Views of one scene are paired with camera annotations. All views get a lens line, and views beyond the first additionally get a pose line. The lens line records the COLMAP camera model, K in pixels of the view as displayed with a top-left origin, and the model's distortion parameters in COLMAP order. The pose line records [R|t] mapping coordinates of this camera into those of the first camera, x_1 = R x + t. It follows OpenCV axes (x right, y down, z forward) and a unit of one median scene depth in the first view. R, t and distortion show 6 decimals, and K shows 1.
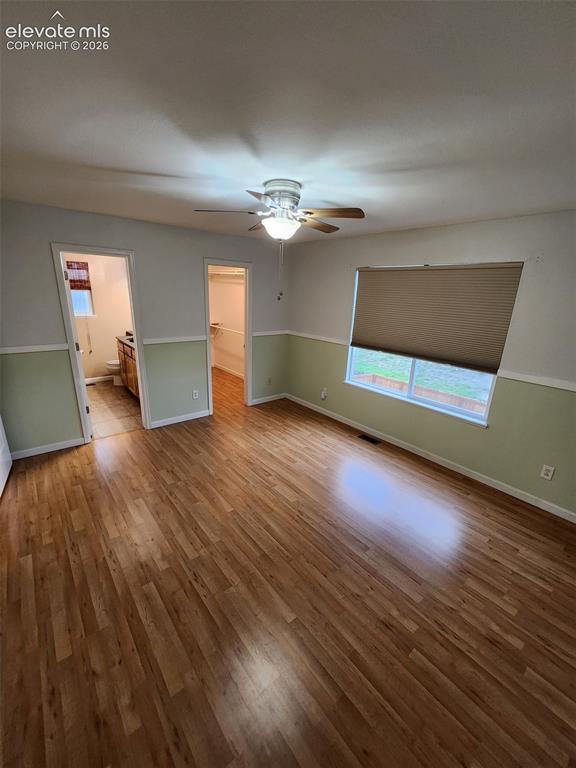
lens RADIAL K [[310.9, 0, 288.0], [0, 310.9, 384.0], [0, 0, 1]] dist [-0.009038, 0.000197]
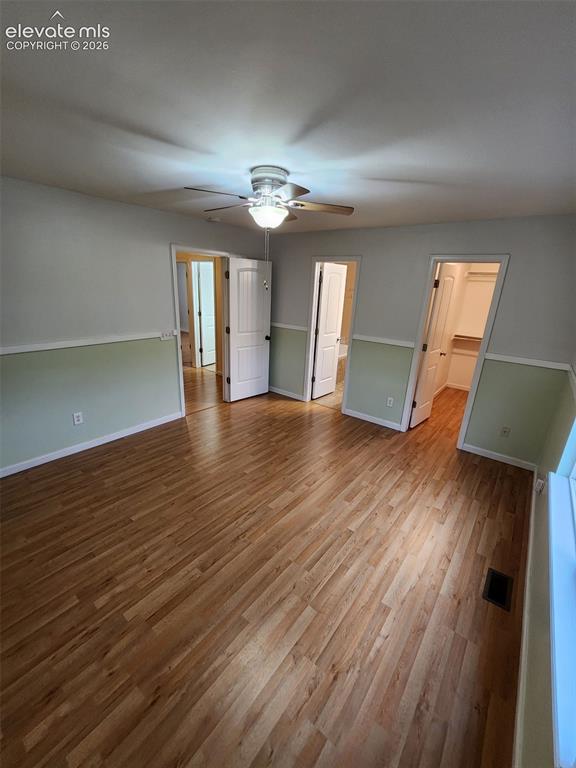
lens RADIAL K [[319.0, 0, 288.0], [0, 319.0, 384.0], [0, 0, 1]] dist [0.000280, 0.000712]
pose [[0.223477, 0.265528, -0.937845, 0.777039], [-0.314398, 0.930388, 0.188500, -0.149958], [0.922612, 0.252731, 0.291401, 0.638947]]
